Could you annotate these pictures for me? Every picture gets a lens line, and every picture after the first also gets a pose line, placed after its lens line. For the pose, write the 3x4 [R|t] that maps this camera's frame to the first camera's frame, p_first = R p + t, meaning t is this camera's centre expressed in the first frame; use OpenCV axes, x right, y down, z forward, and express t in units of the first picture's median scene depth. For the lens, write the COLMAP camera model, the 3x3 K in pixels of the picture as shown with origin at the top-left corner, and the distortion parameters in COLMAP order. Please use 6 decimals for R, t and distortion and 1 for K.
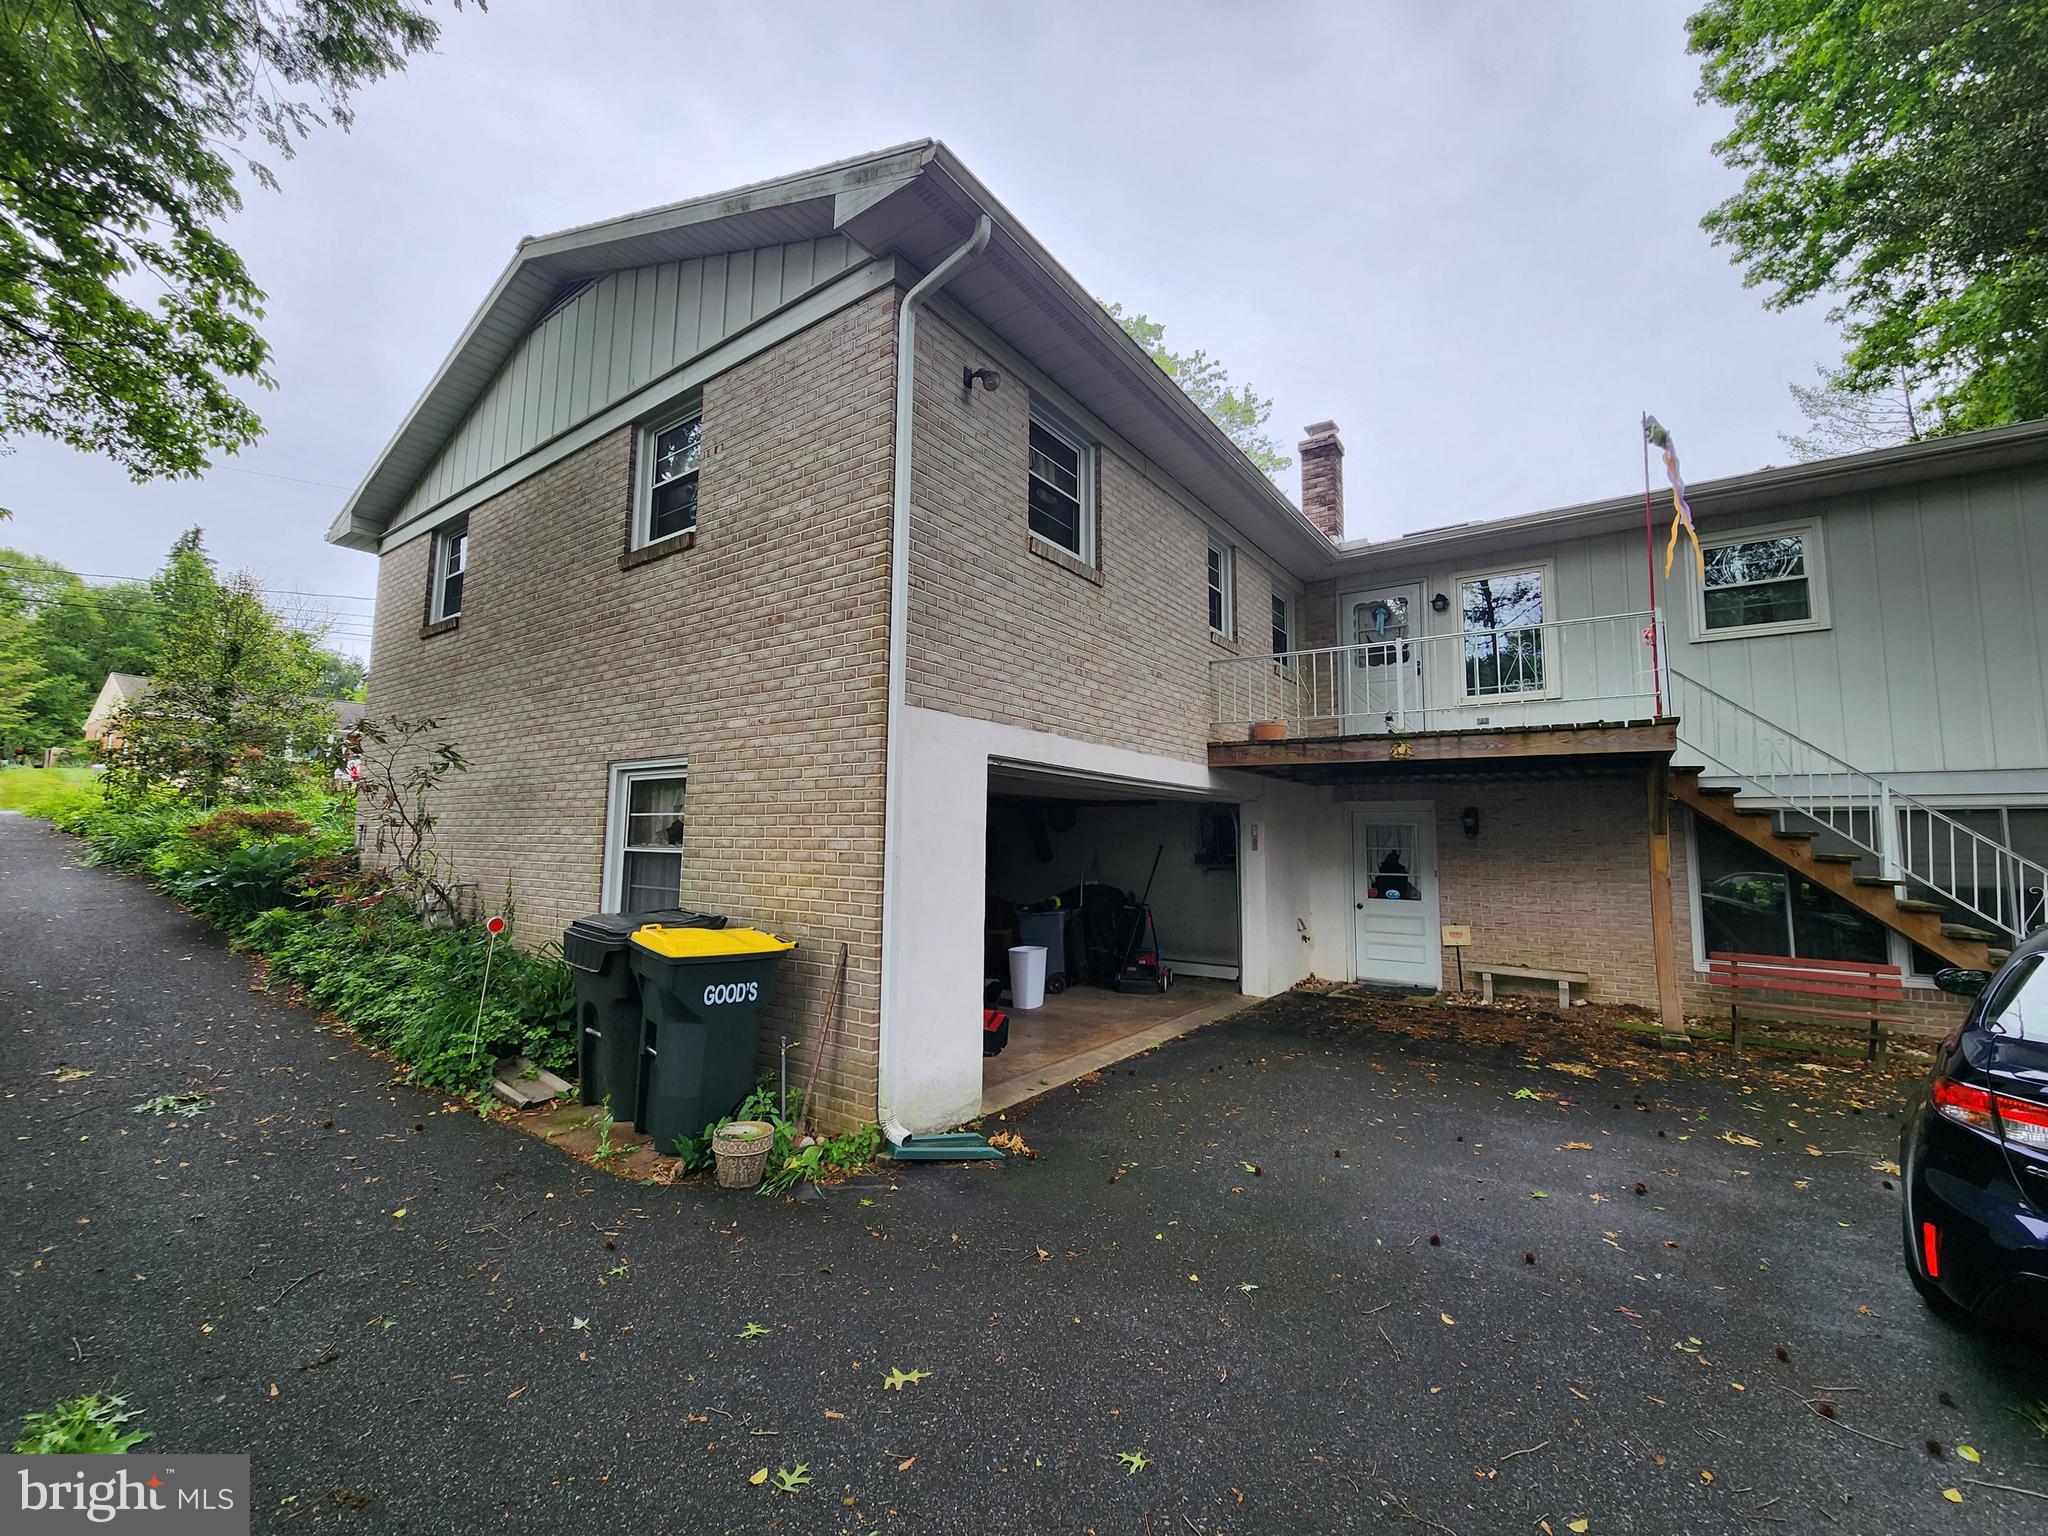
lens RADIAL K [[818.5, 0, 1024.0], [0, 818.5, 768.0], [0, 0, 1]] dist [-0.000587, -0.003275]
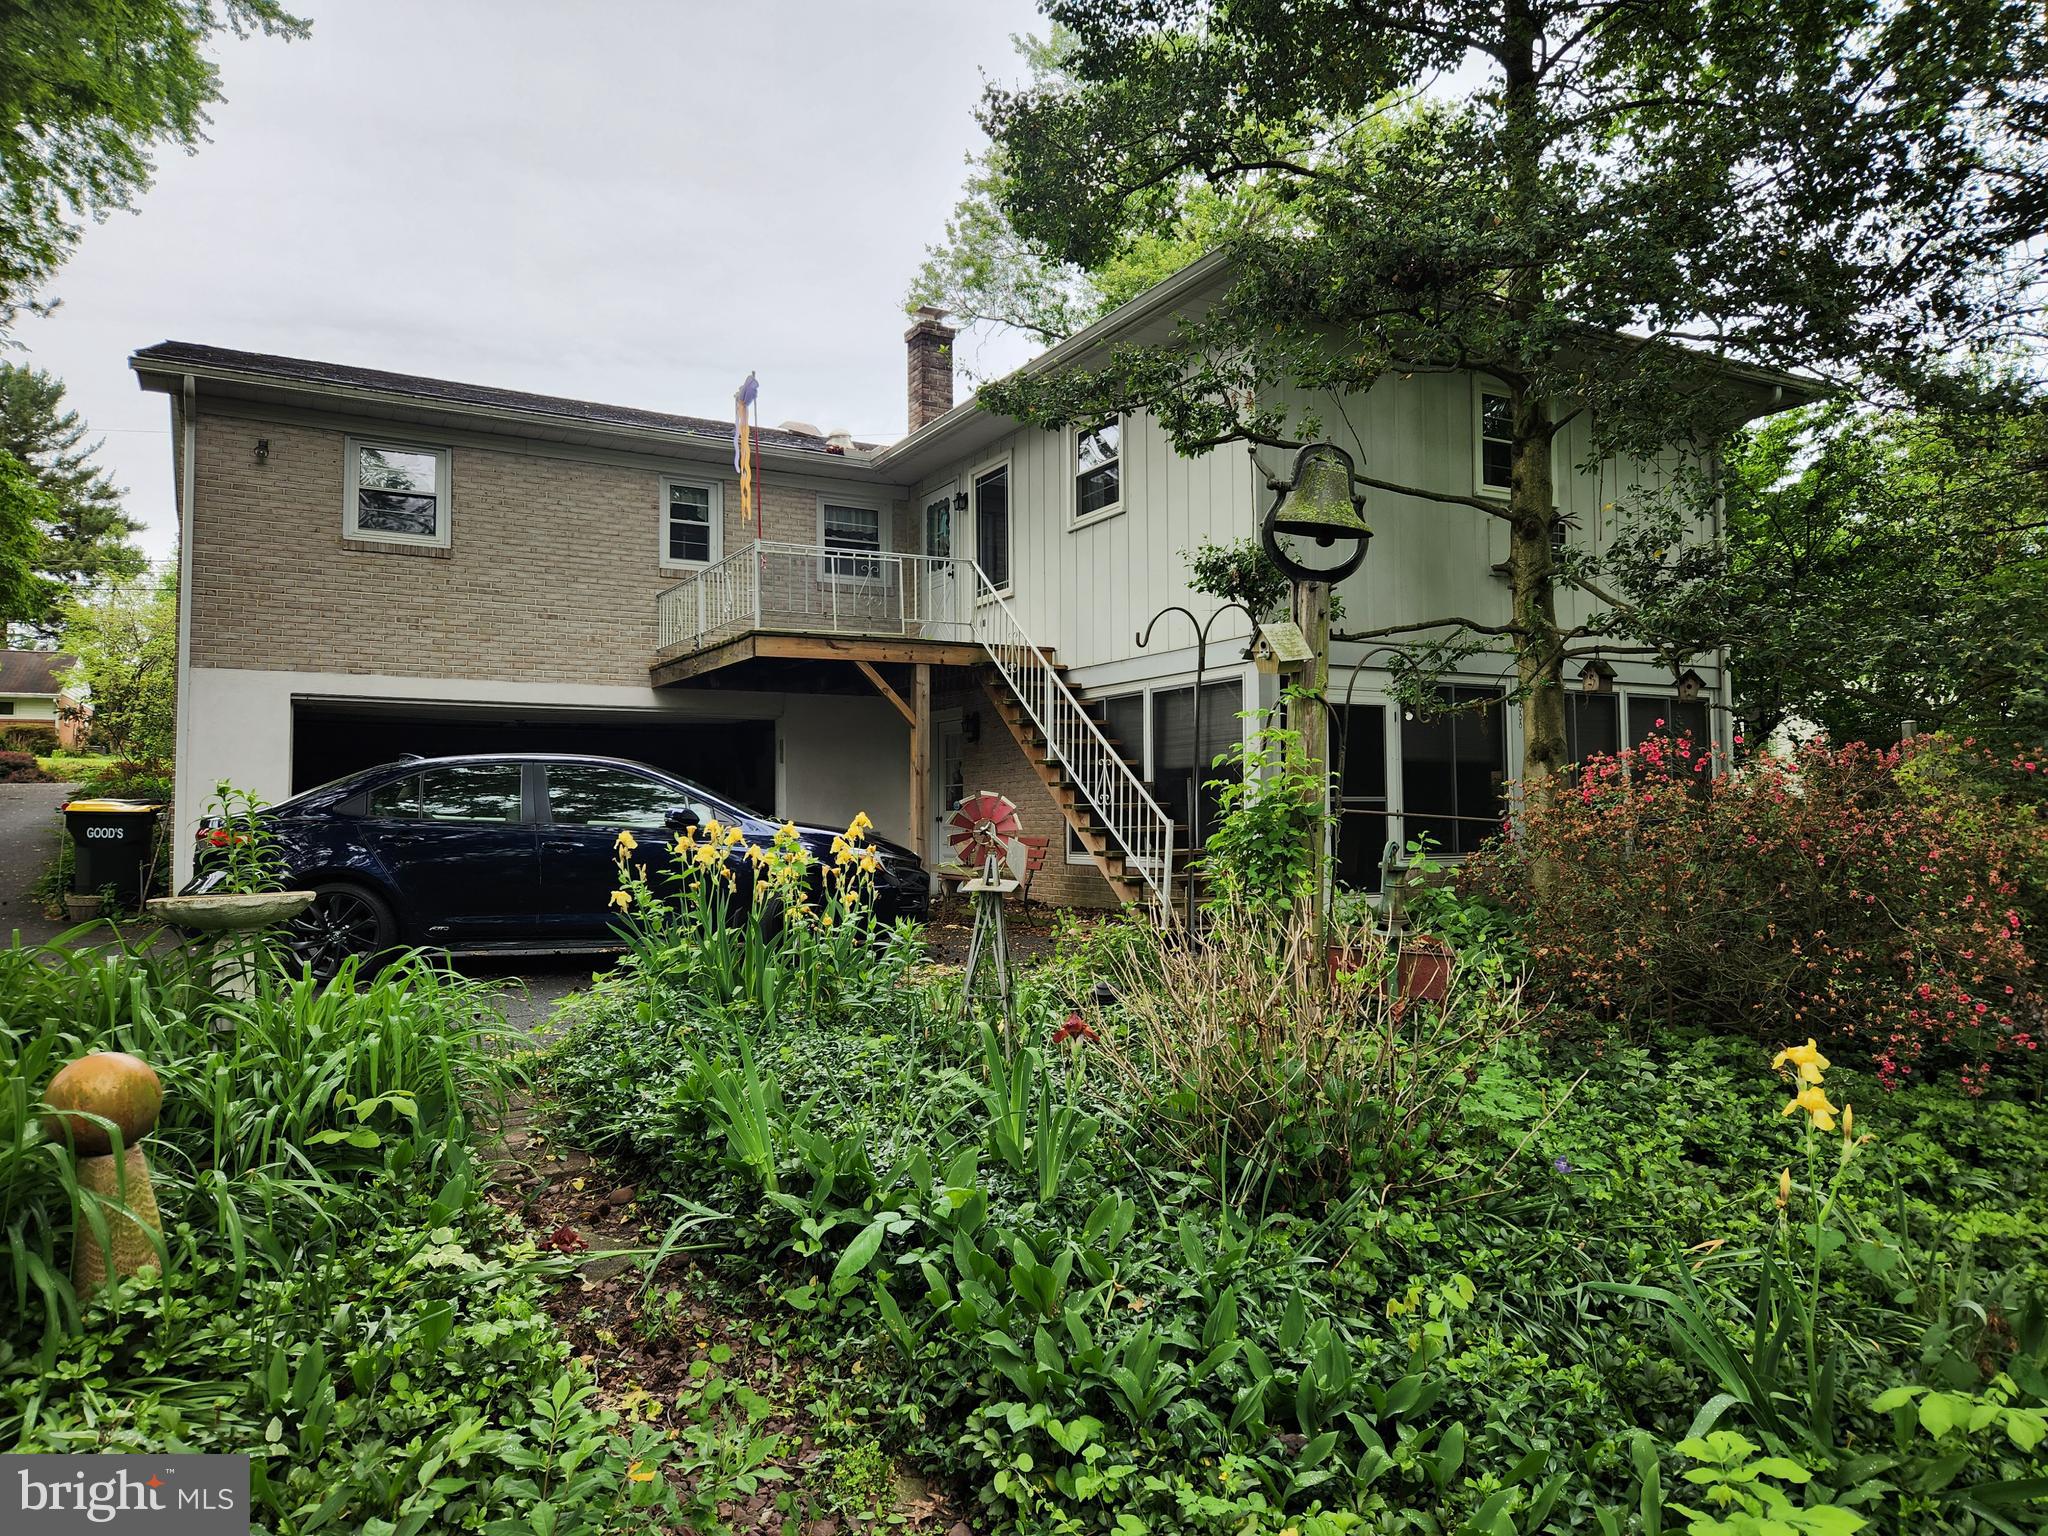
lens RADIAL K [[1362.2, 0, 1024.0], [0, 1362.2, 768.0], [0, 0, 1]] dist [0.001781, -0.003291]
pose [[0.906574, -0.040168, -0.420132, 1.798173], [0.059114, 0.997733, 0.032166, 0.096313], [0.417887, -0.053996, 0.906893, -0.586136]]
